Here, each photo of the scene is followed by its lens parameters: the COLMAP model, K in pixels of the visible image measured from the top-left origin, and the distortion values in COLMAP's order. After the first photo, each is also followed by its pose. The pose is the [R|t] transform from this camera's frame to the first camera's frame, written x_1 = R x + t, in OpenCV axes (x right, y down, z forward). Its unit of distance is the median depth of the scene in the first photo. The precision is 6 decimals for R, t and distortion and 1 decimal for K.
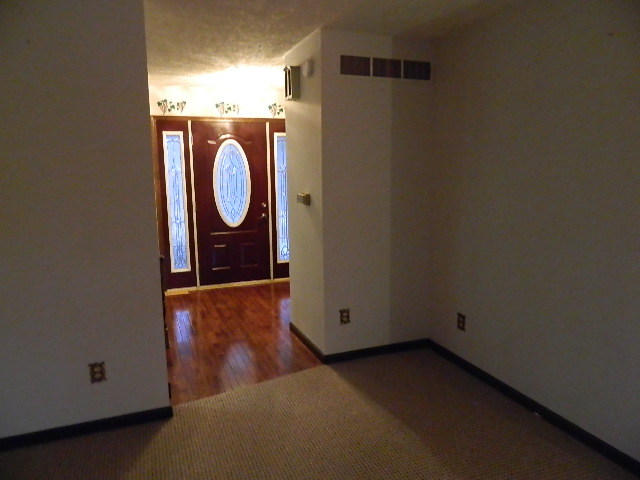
lens RADIAL K [[475.4, 0, 320.0], [0, 475.4, 240.0], [0, 0, 1]] dist [0.012016, -0.007447]
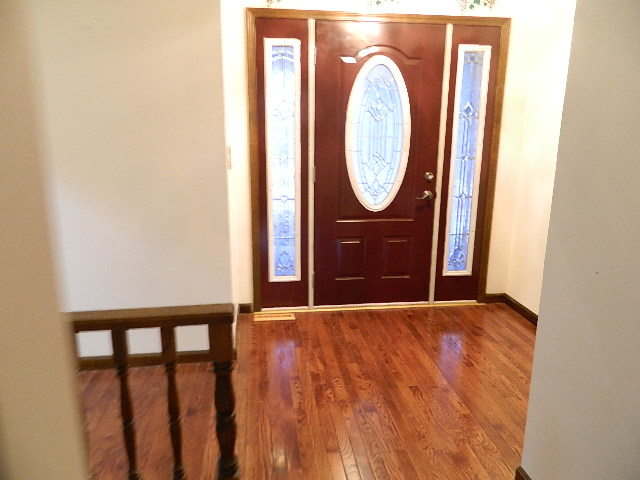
lens RADIAL K [[475.4, 0, 320.0], [0, 475.4, 240.0], [0, 0, 1]] dist [0.012016, -0.007447]
pose [[0.972675, 0.073830, -0.220120, -0.118391], [-0.054735, 0.994288, 0.091626, -0.043698], [0.225627, -0.077074, 0.971160, 0.424275]]
